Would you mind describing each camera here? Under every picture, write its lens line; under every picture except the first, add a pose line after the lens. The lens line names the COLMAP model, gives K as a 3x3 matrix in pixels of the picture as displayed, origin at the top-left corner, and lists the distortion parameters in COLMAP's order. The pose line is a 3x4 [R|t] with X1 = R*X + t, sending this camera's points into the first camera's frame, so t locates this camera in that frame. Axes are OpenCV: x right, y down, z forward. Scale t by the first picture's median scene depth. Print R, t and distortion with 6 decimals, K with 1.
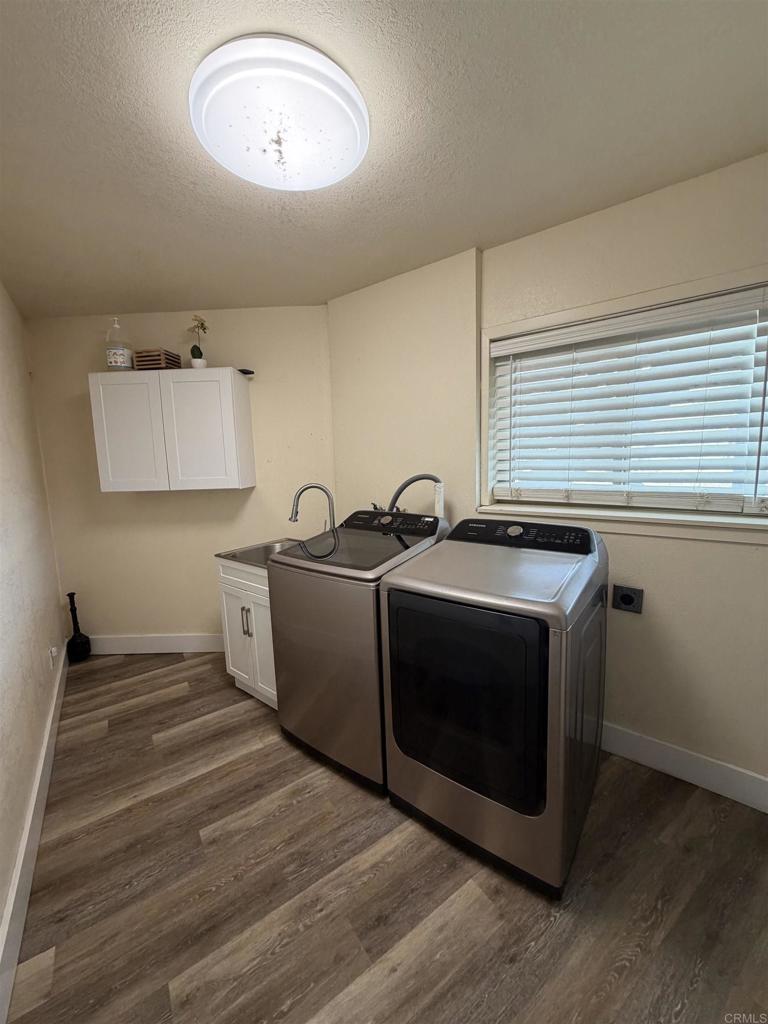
lens RADIAL K [[406.0, 0, 382.8], [0, 406.0, 508.1], [0, 0, 1]] dist [-0.001013, -0.000045]
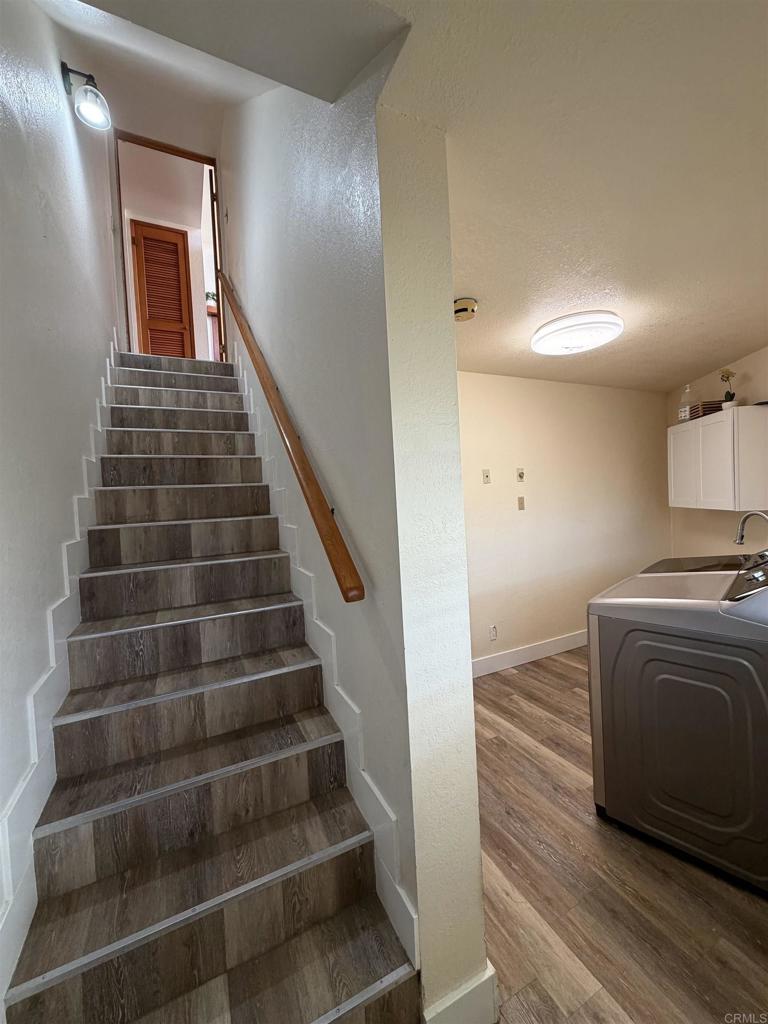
lens RADIAL K [[406.0, 0, 383.1], [0, 406.0, 511.6], [0, 0, 1]] dist [-0.001013, -0.000045]
pose [[-0.145540, 0.071993, -0.986729, 1.704355], [-0.073580, 0.993799, 0.083362, -0.129044], [0.986612, 0.084736, -0.139340, 0.345149]]
